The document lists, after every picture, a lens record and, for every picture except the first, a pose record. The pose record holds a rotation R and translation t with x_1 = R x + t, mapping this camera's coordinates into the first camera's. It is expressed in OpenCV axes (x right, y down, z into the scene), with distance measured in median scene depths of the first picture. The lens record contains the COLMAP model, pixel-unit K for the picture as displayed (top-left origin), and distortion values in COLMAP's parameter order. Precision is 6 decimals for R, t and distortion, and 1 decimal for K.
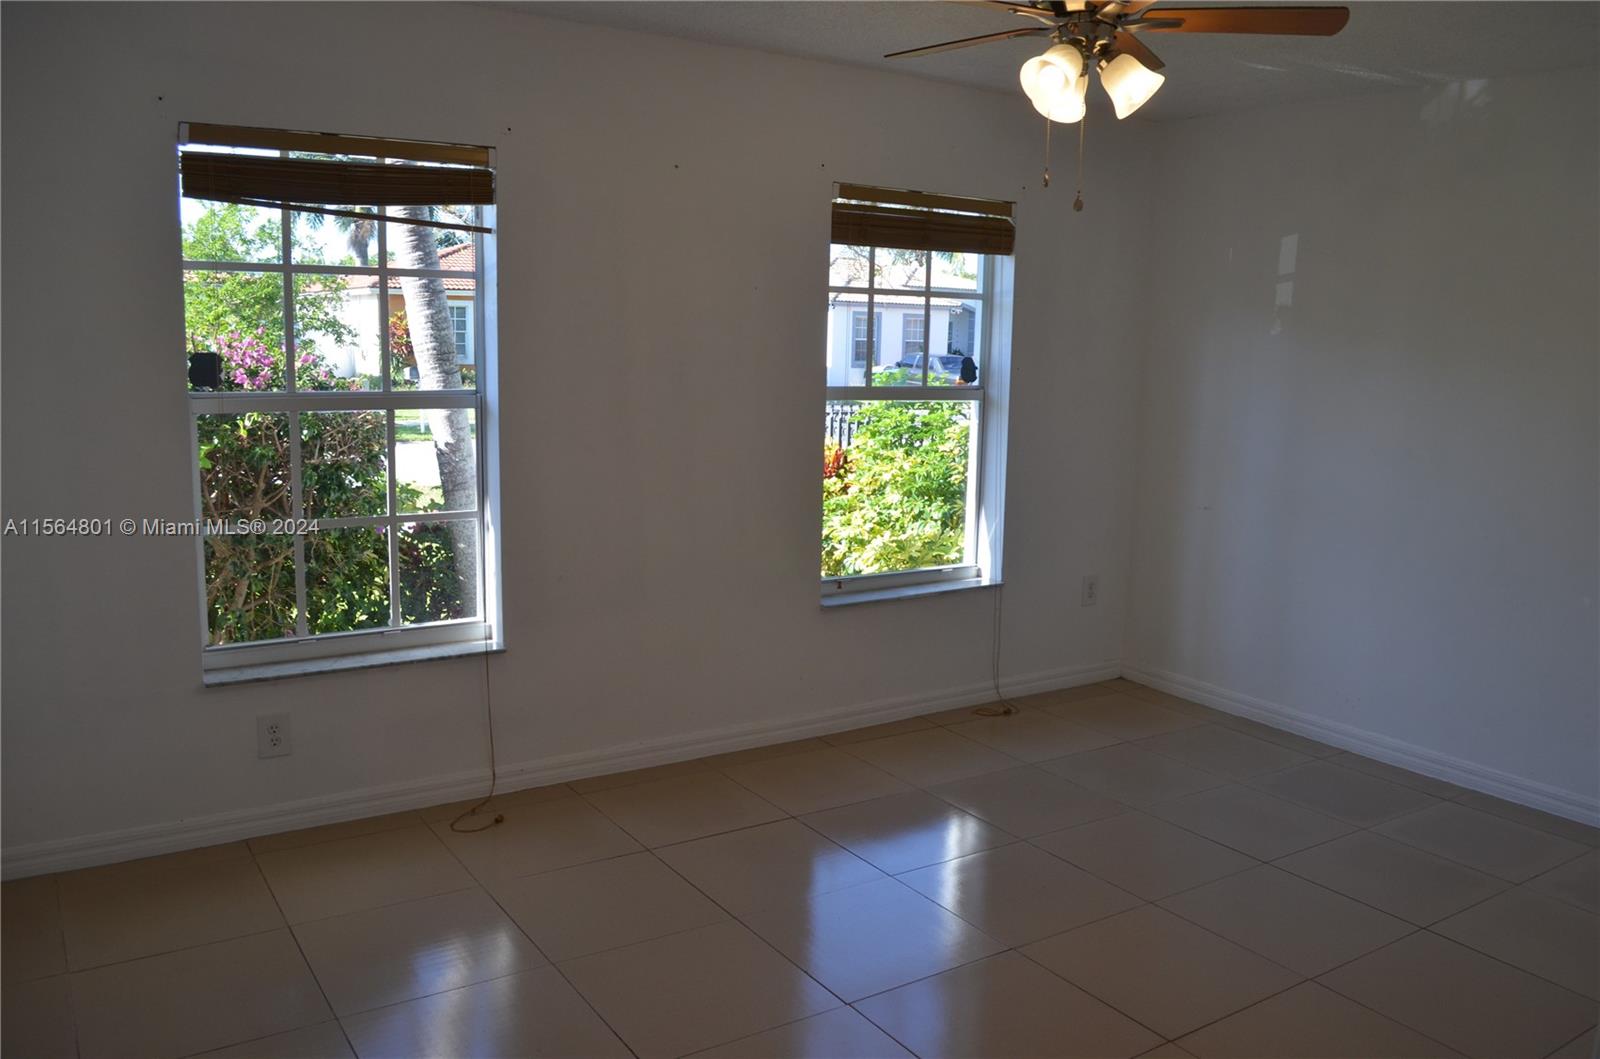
lens RADIAL K [[1254.0, 0, 785.4], [0, 1254.0, 584.4], [0, 0, 1]] dist [-0.078051, 0.007595]
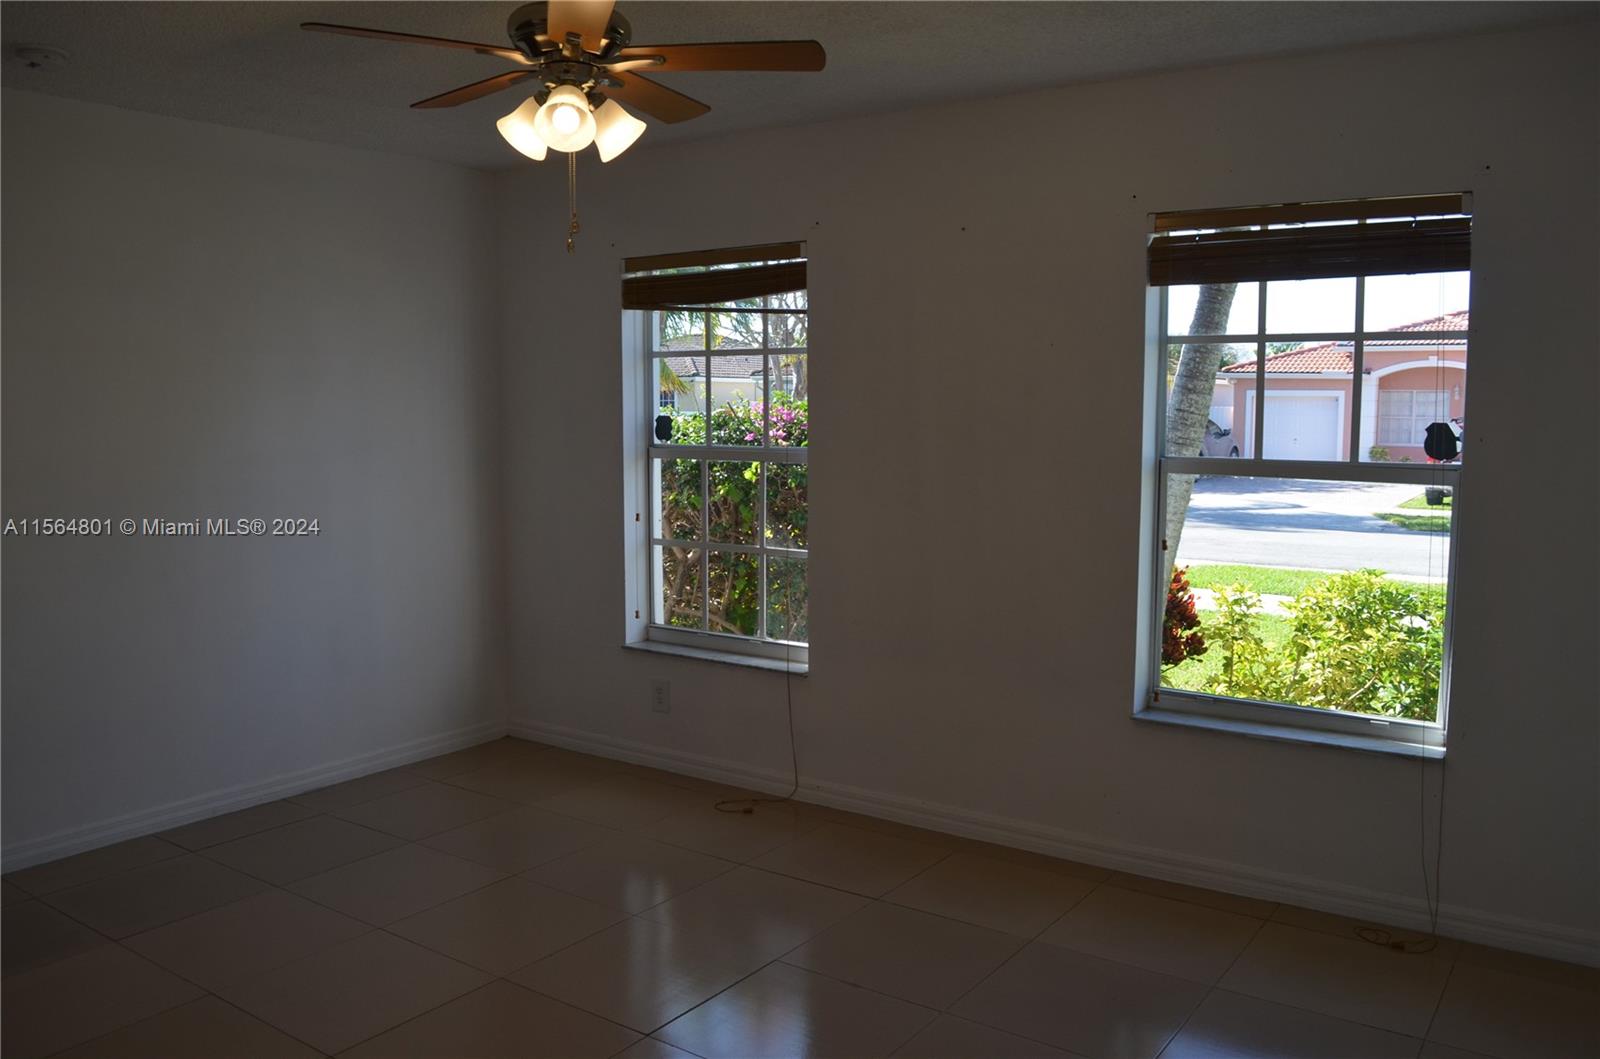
lens RADIAL K [[1254.0, 0, 752.5], [0, 1254.0, 578.1], [0, 0, 1]] dist [-0.078051, 0.007595]
pose [[0.357425, 0.110988, -0.927323, 0.801683], [-0.170382, 0.984000, 0.052100, -0.084940], [0.918269, 0.139377, 0.370617, 0.515094]]
